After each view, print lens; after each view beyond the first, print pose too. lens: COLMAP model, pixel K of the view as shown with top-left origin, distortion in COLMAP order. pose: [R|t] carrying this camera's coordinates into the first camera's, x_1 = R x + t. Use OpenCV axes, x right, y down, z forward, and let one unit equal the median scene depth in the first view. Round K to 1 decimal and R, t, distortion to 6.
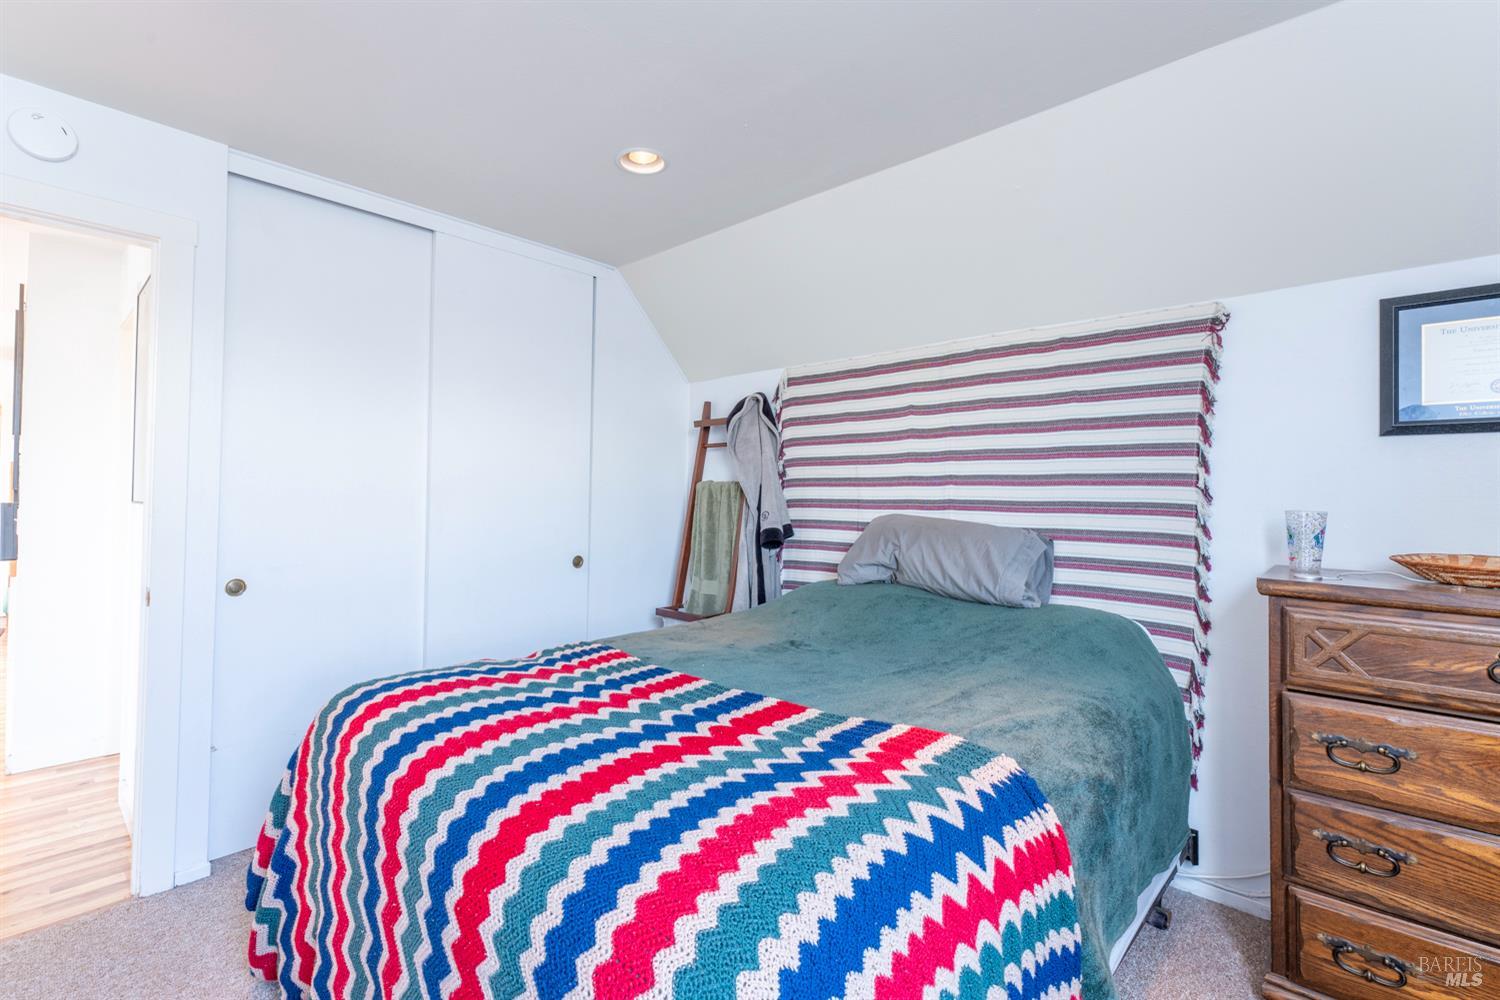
lens RADIAL K [[689.3, 0, 743.4], [0, 689.3, 484.2], [0, 0, 1]] dist [0.000957, 0.000323]
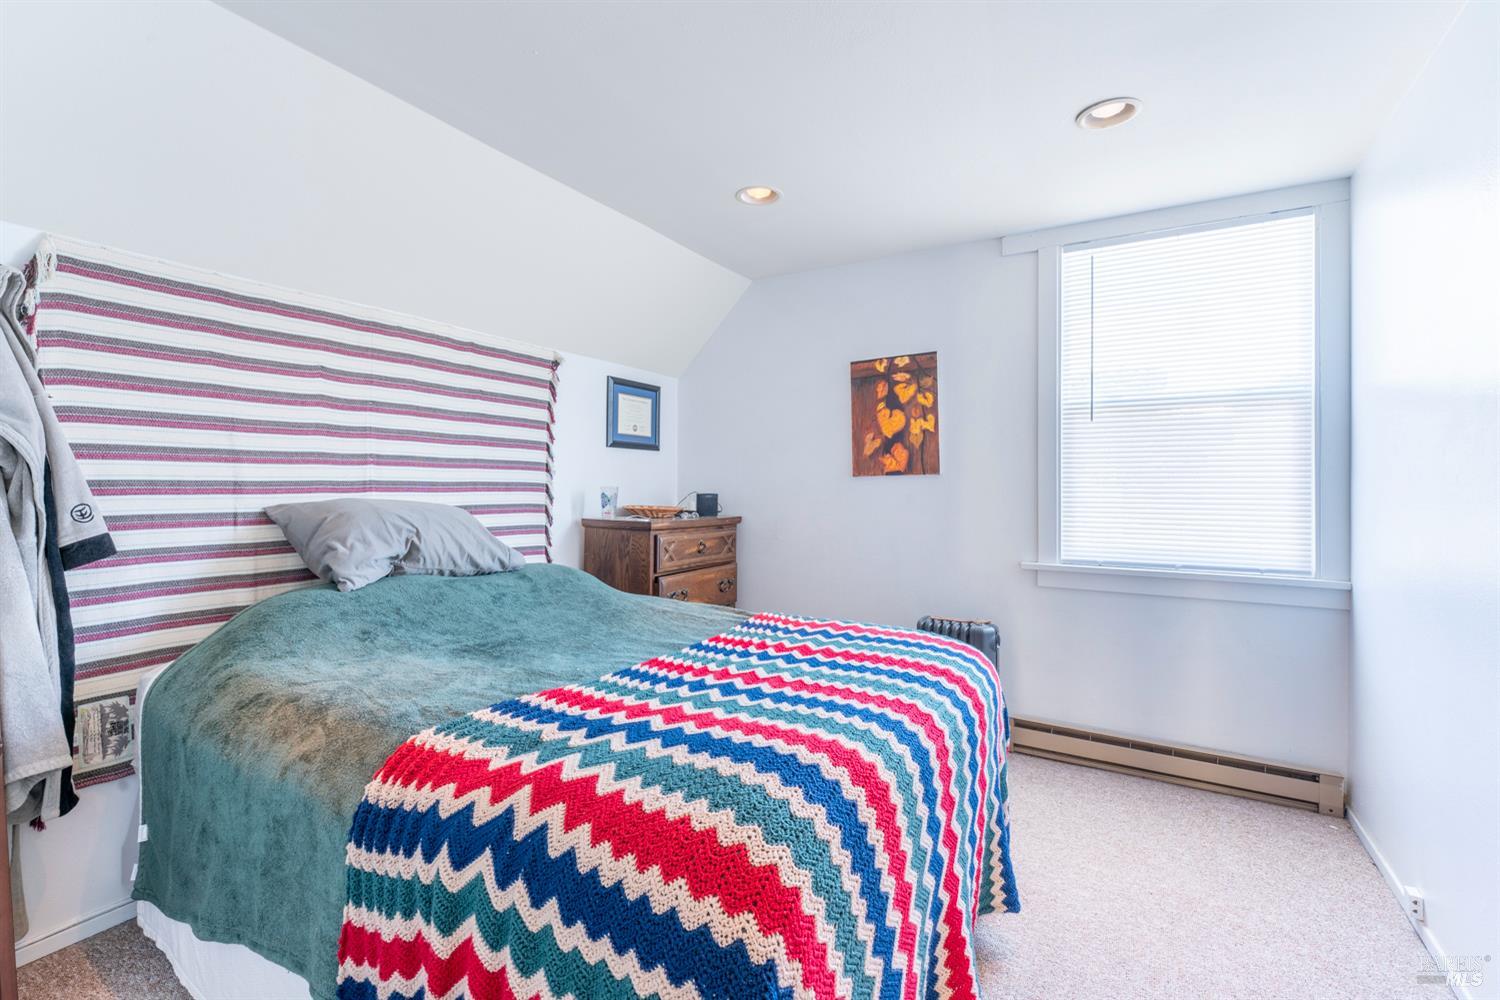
lens RADIAL K [[689.3, 0, 743.4], [0, 689.3, 484.2], [0, 0, 1]] dist [0.000957, 0.000323]
pose [[-0.226475, -0.014731, 0.973906, -0.777555], [-0.028573, 0.999556, 0.008474, 0.005854], [-0.973598, -0.025908, -0.226795, 0.799515]]
